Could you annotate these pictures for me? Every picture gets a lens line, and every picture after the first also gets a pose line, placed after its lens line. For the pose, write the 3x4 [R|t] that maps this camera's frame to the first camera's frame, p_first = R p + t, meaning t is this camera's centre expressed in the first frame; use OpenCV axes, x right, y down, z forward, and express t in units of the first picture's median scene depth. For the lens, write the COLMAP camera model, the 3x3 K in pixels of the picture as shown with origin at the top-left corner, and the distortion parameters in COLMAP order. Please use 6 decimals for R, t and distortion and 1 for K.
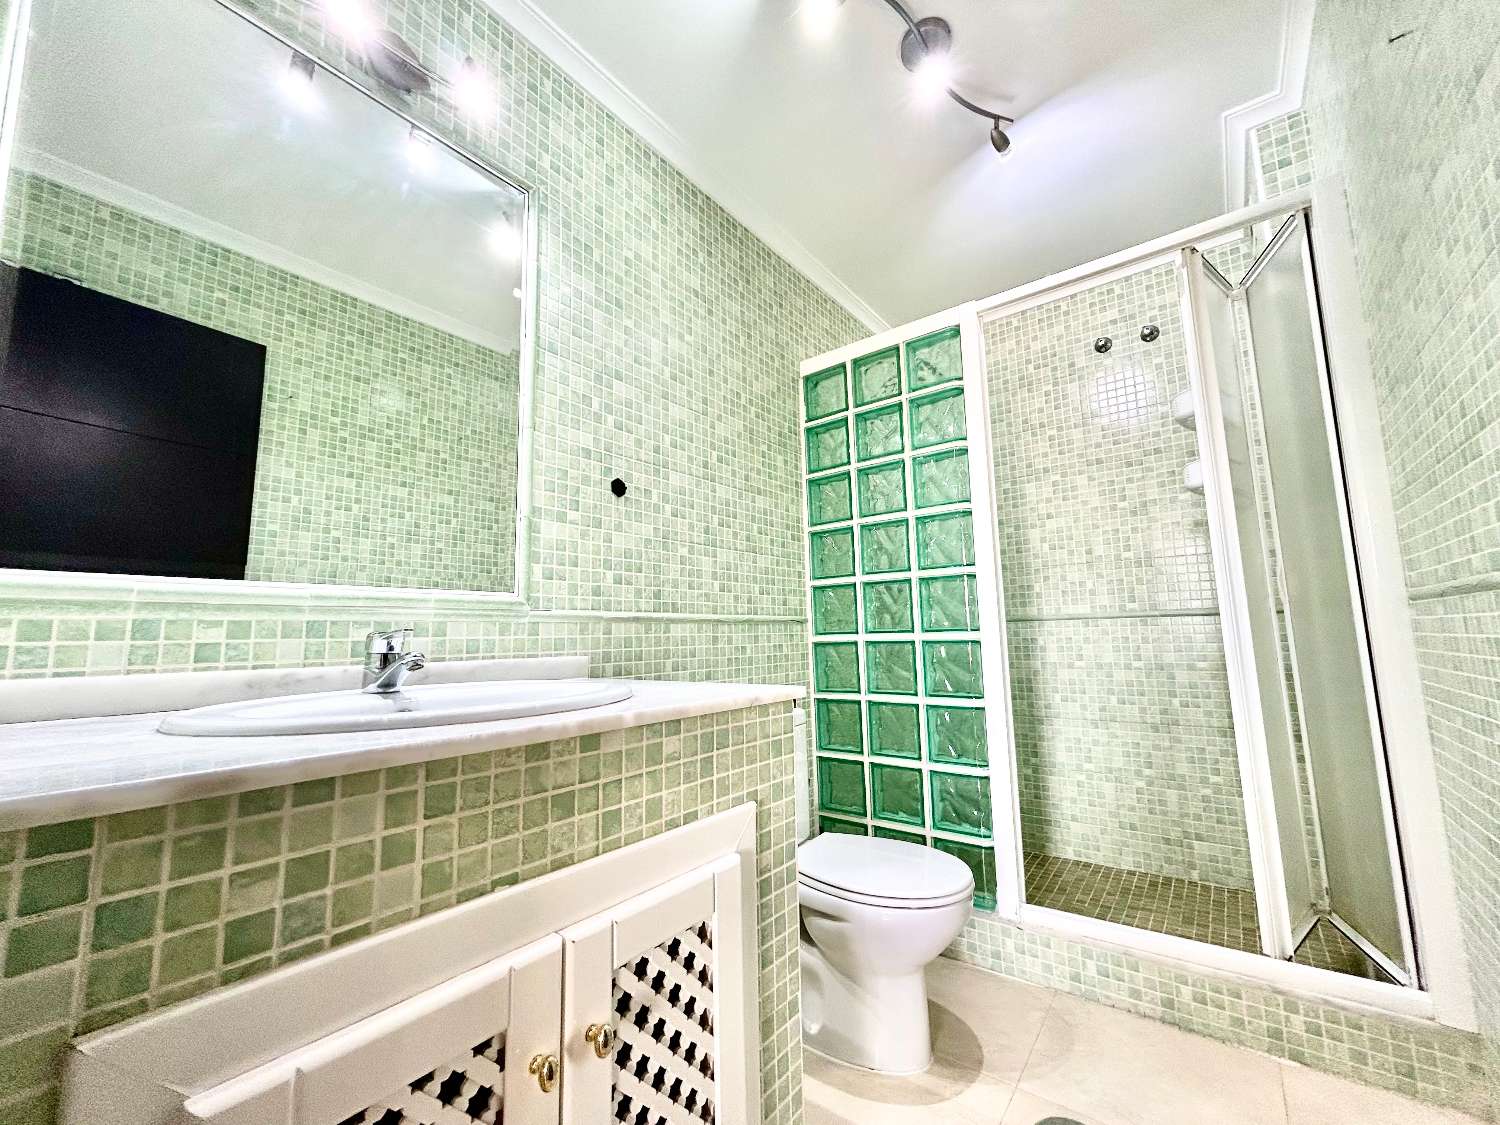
lens RADIAL K [[603.3, 0, 748.5], [0, 603.3, 561.0], [0, 0, 1]] dist [-0.000218, 0.000471]
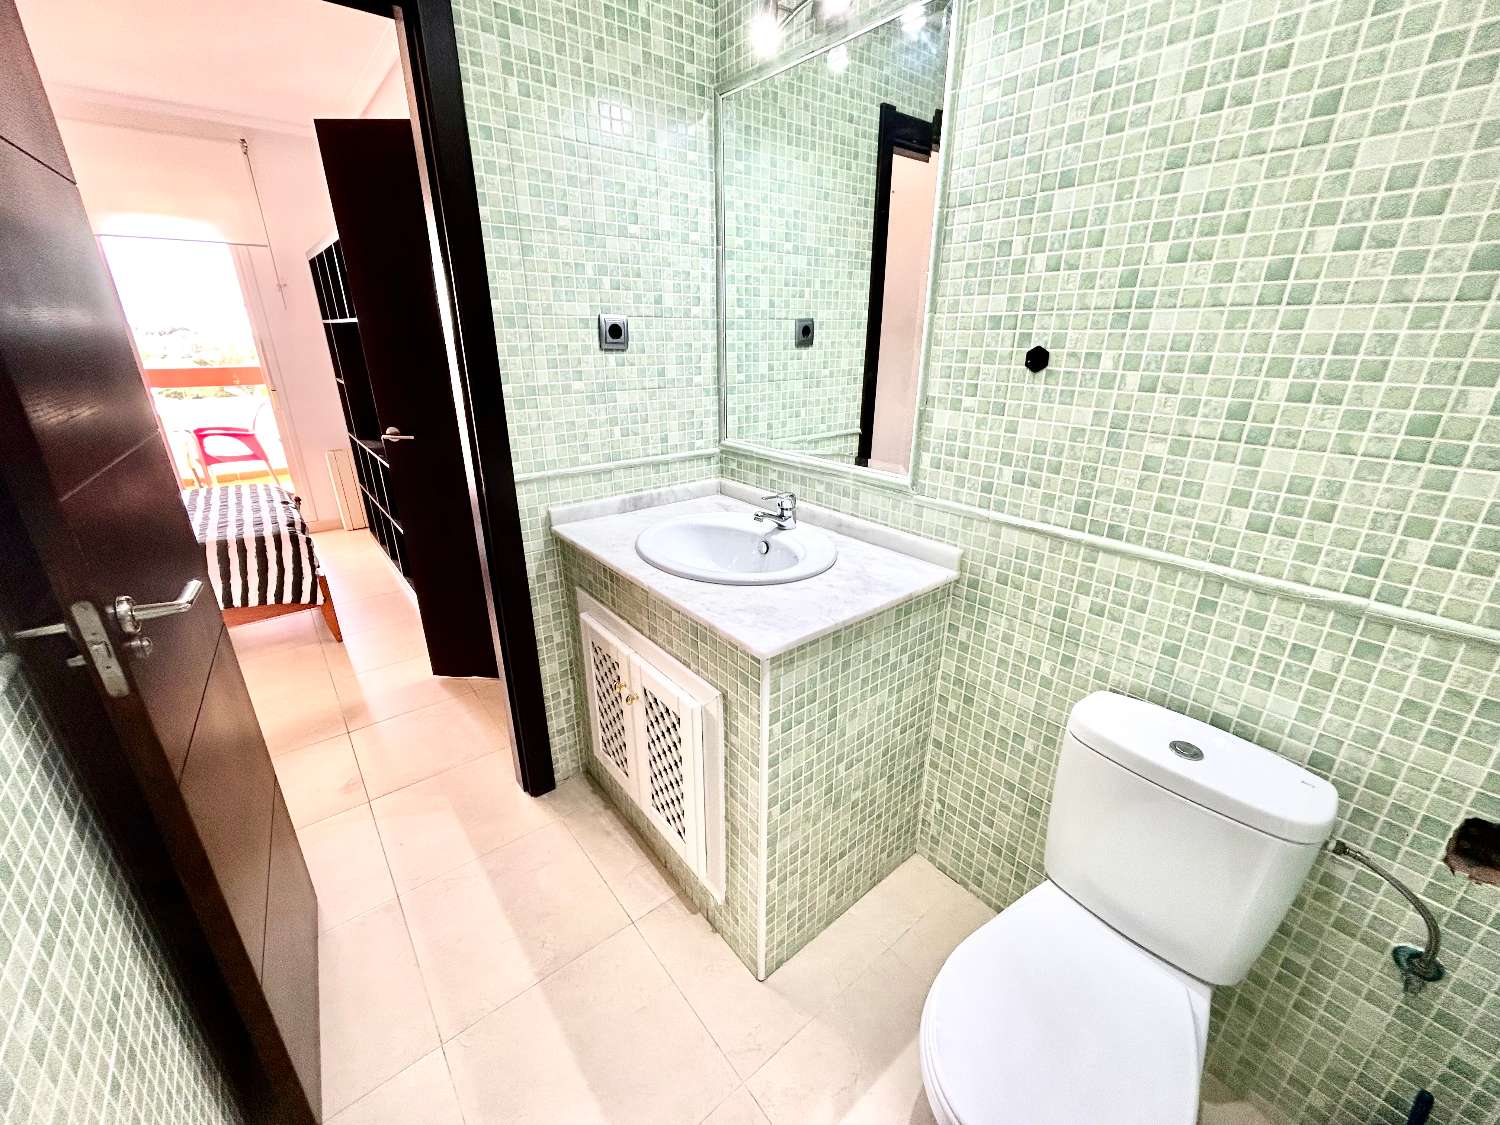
lens RADIAL K [[603.3, 0, 748.5], [0, 603.3, 561.0], [0, 0, 1]] dist [-0.000218, 0.000471]
pose [[-0.229880, 0.354679, -0.906288, 0.648280], [0.113639, 0.934639, 0.336950, -0.181735], [0.966562, -0.025531, -0.255161, 0.838581]]
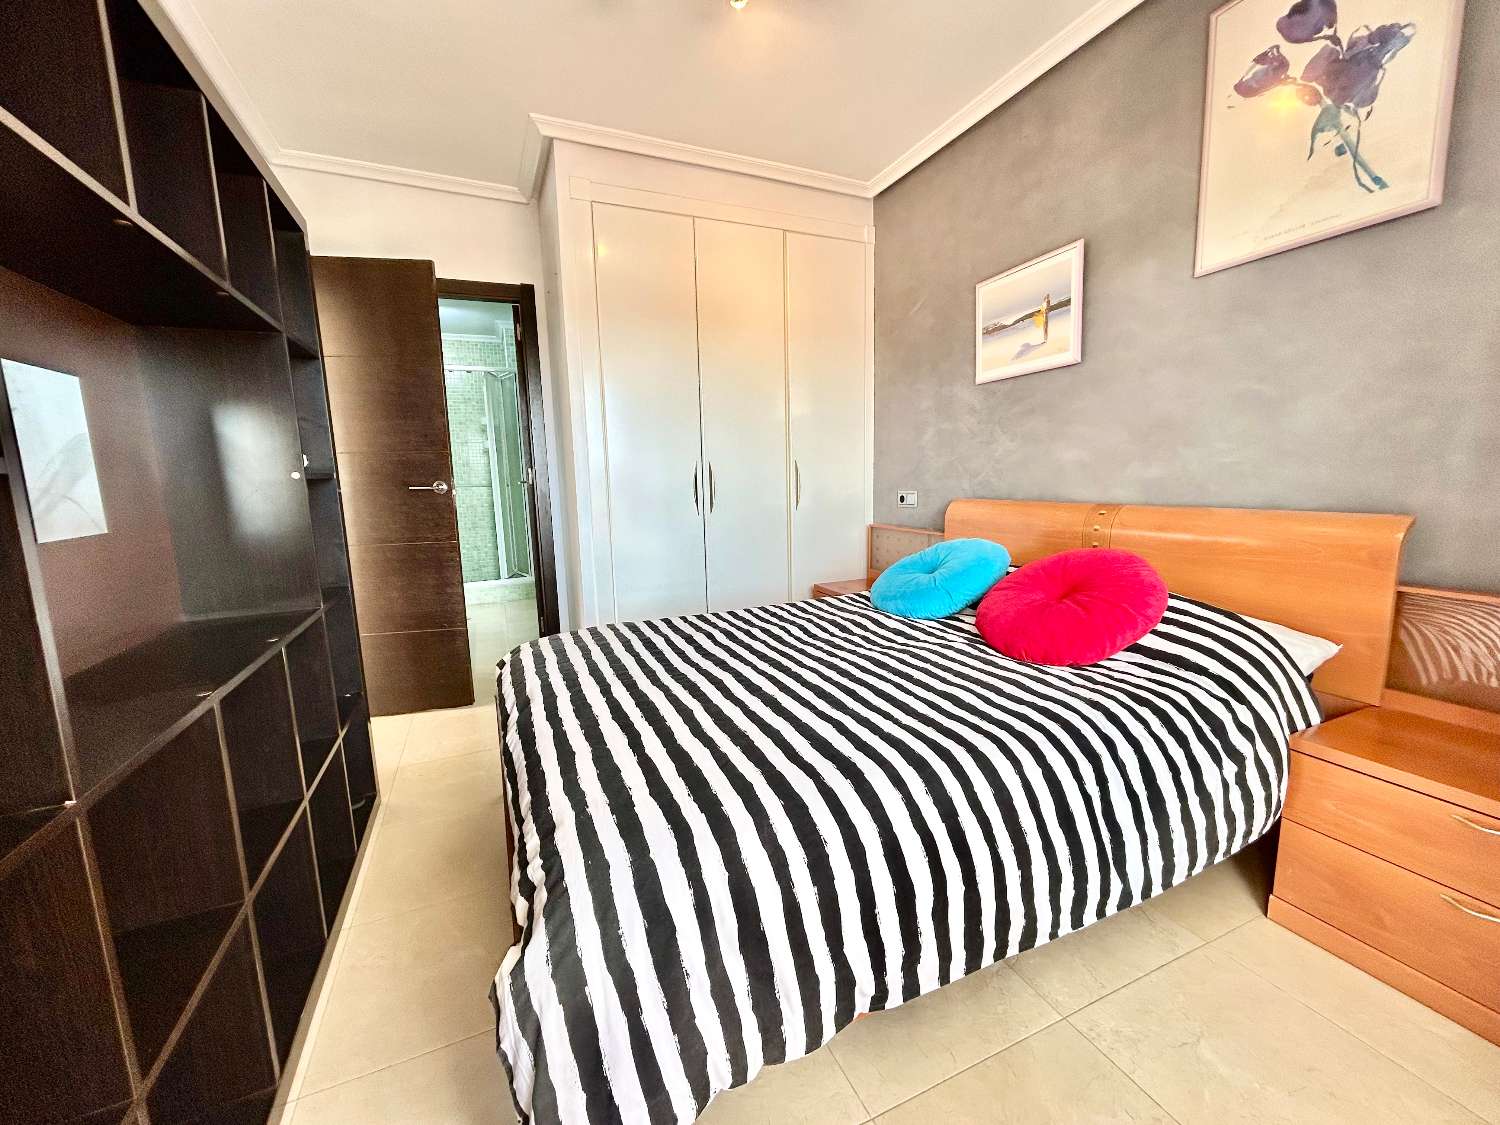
lens RADIAL K [[603.3, 0, 748.5], [0, 603.3, 561.0], [0, 0, 1]] dist [-0.000218, 0.000471]
pose [[0.481836, -0.119431, 0.868084, -1.502821], [-0.093319, 0.978040, 0.186356, -0.276794], [-0.871278, -0.170802, 0.460110, -1.863196]]
